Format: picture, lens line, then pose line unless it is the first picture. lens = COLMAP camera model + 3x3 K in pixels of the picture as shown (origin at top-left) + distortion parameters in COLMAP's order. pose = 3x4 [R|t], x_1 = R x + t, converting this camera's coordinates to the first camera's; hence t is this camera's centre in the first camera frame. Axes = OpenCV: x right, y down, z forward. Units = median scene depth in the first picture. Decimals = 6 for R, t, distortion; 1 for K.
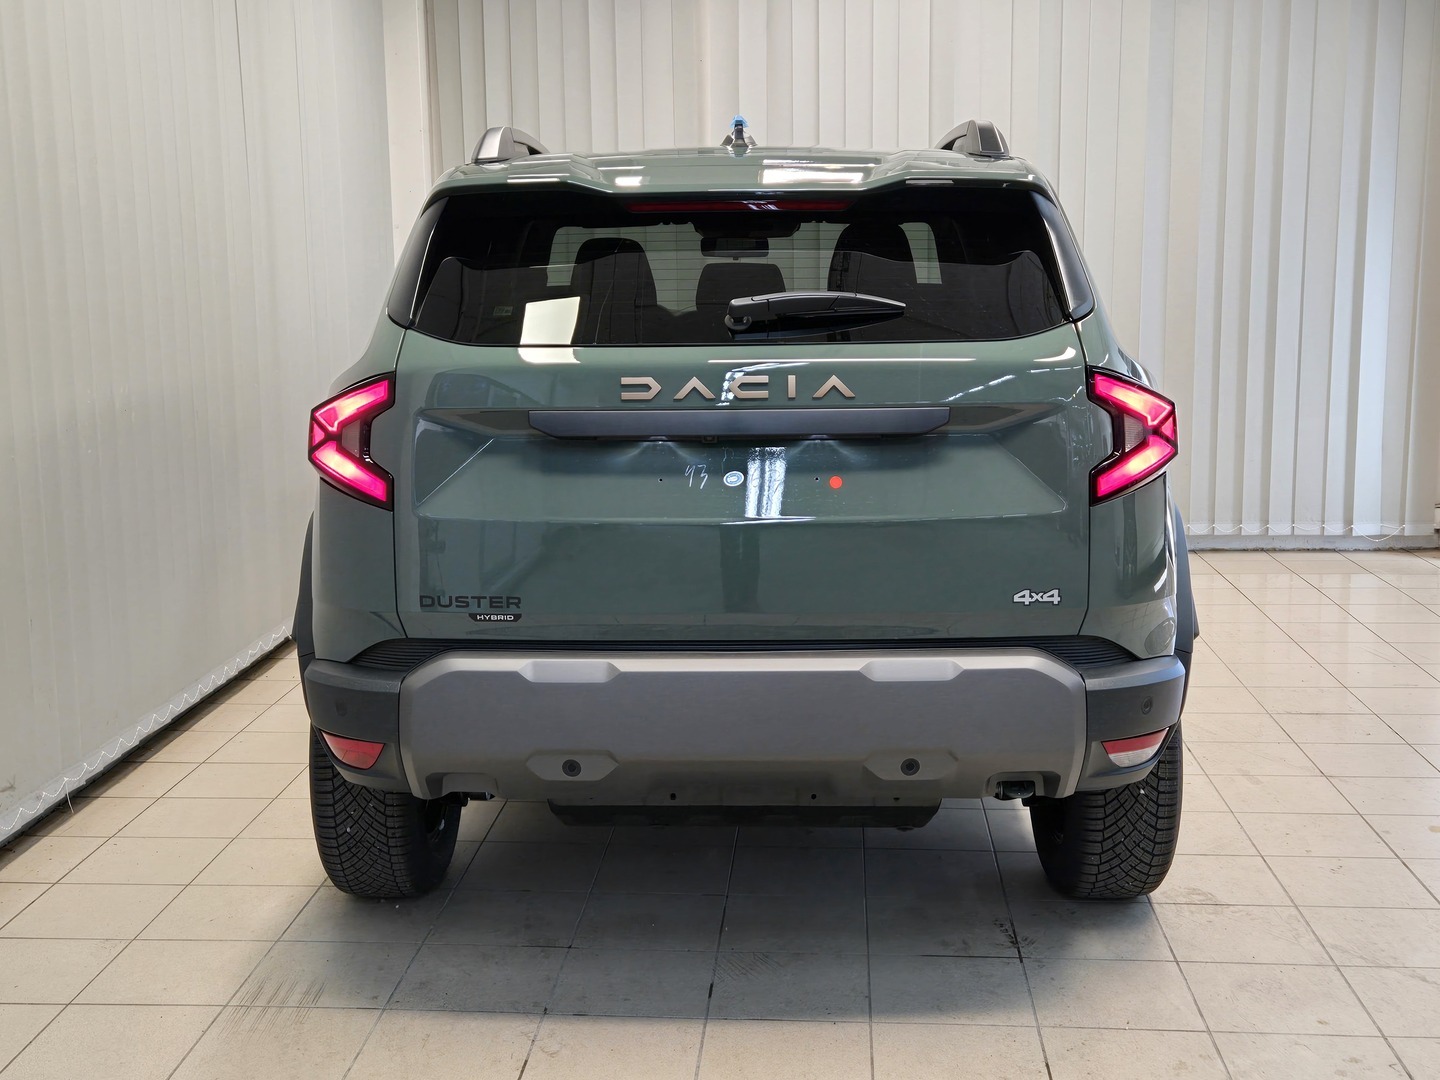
lens RADIAL K [[1774.8, 0, 720.3], [0, 1774.8, 534.1], [0, 0, 1]] dist [0.098516, 0.000000]
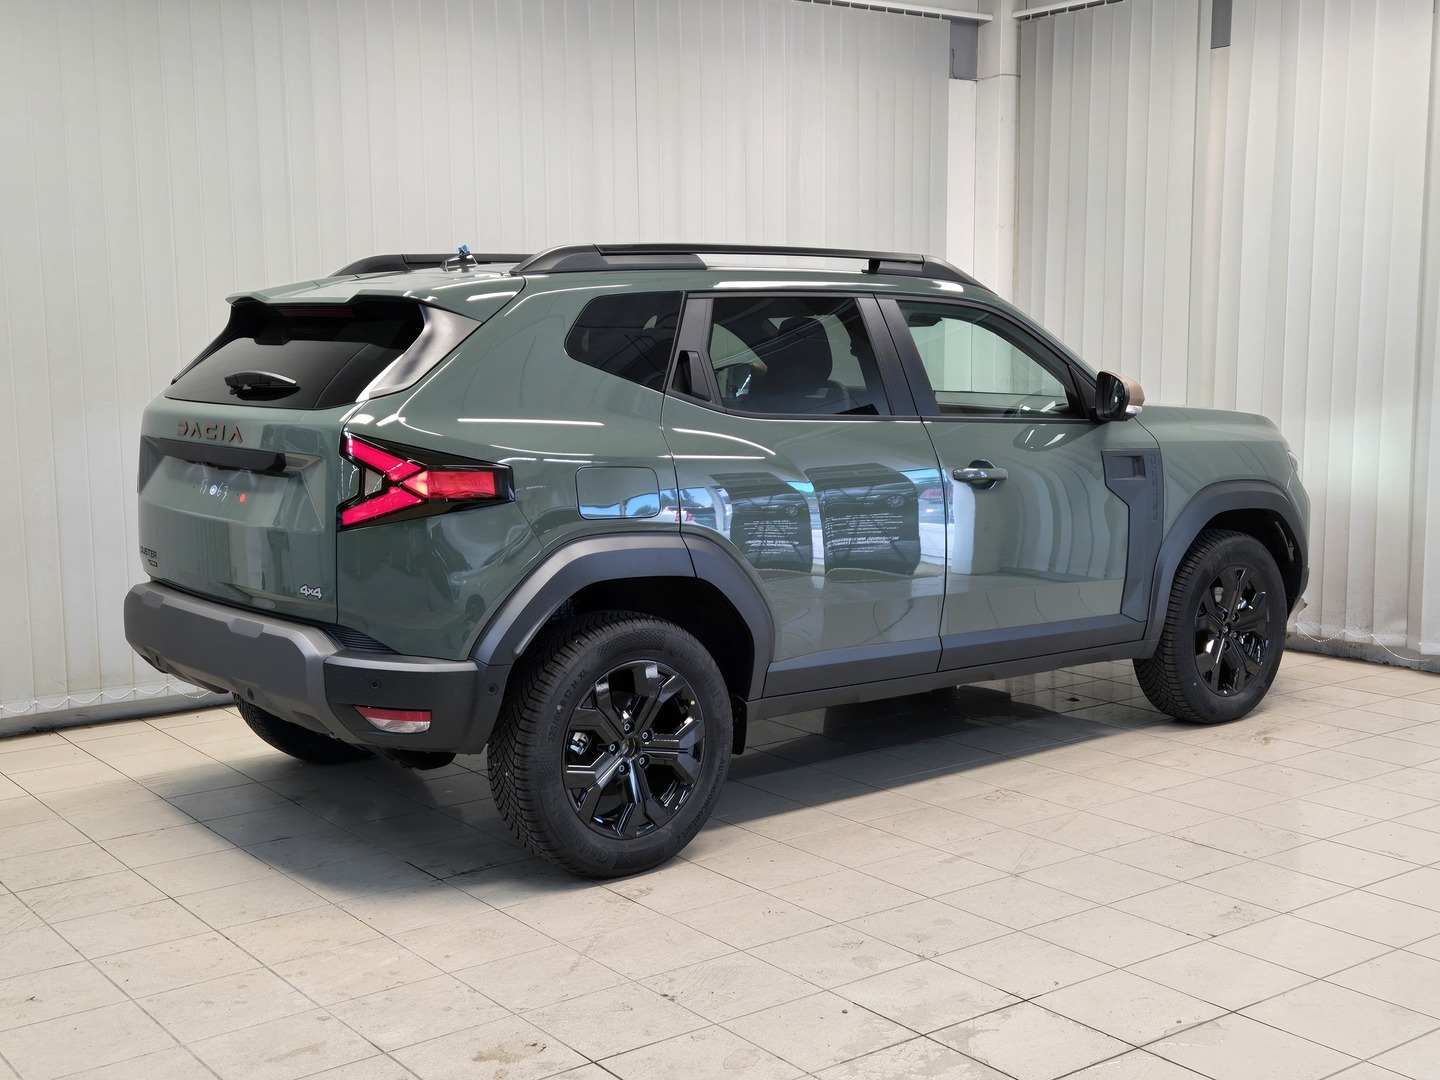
lens RADIAL K [[1774.8, 0, 701.7], [0, 1774.8, 579.0], [0, 0, 1]] dist [0.098516, 0.000000]
pose [[0.642030, 0.118879, -0.757407, 1.439502], [-0.128286, 0.990635, 0.046742, -0.079956], [0.755871, 0.067155, 0.651268, 0.309814]]
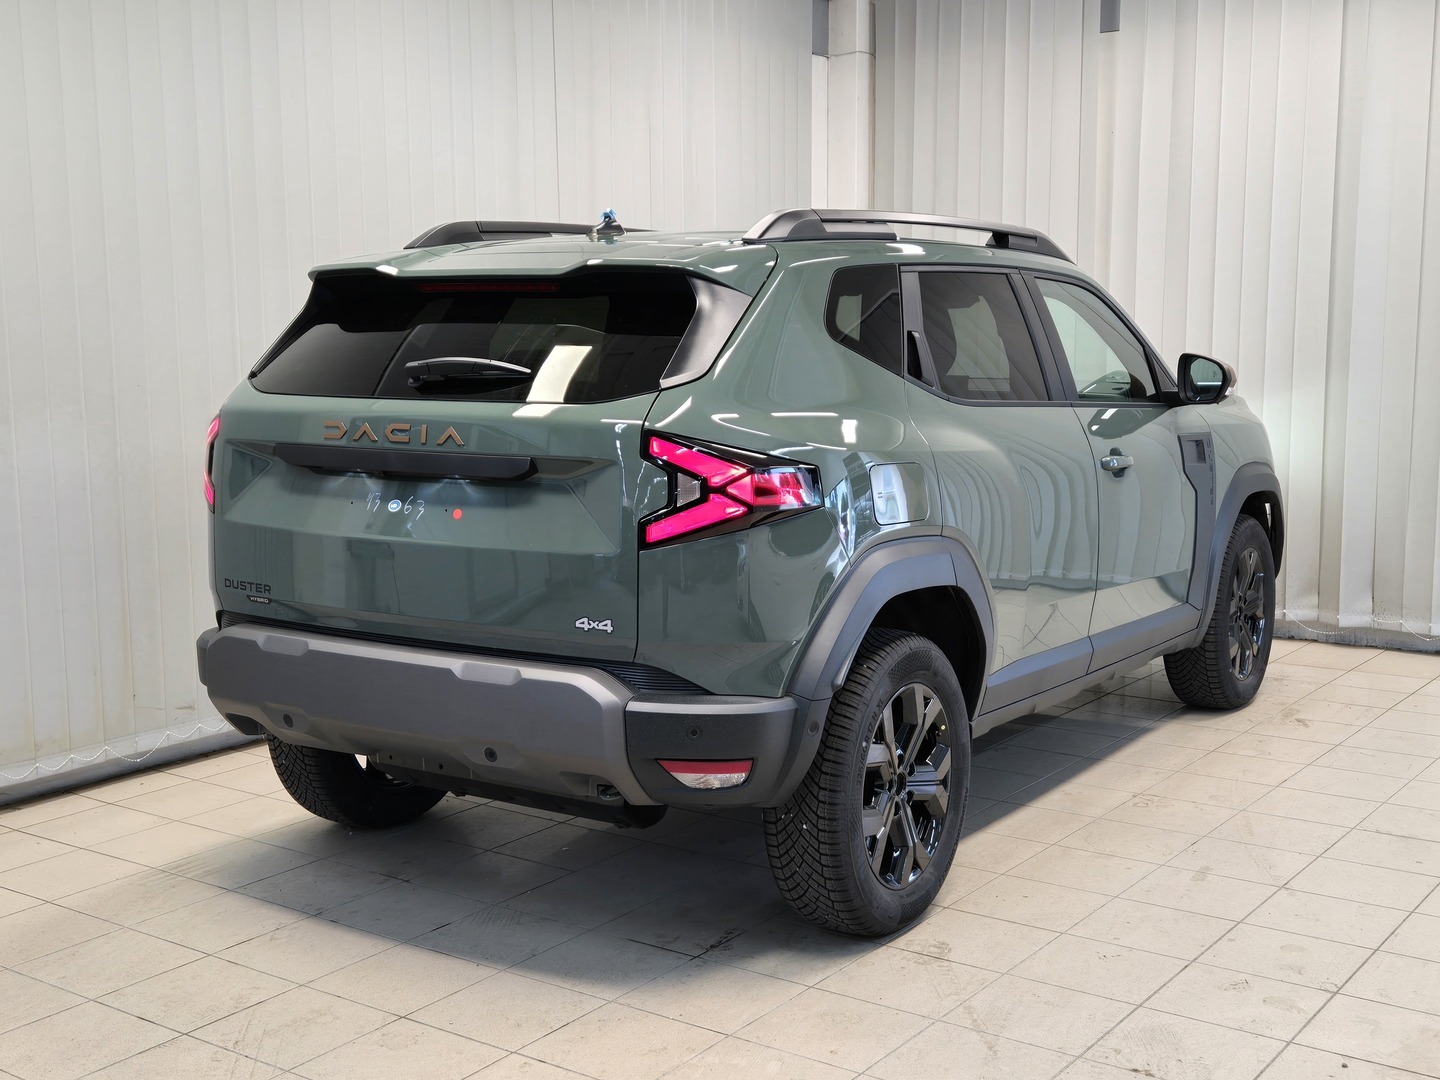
lens RADIAL K [[1774.8, 0, 690.1], [0, 1774.8, 574.6], [0, 0, 1]] dist [0.098516, 0.000000]
pose [[0.846014, 0.085231, -0.526305, 0.832748], [-0.092202, 0.995655, 0.013029, -0.018113], [0.525128, 0.037504, 0.850196, 0.046025]]
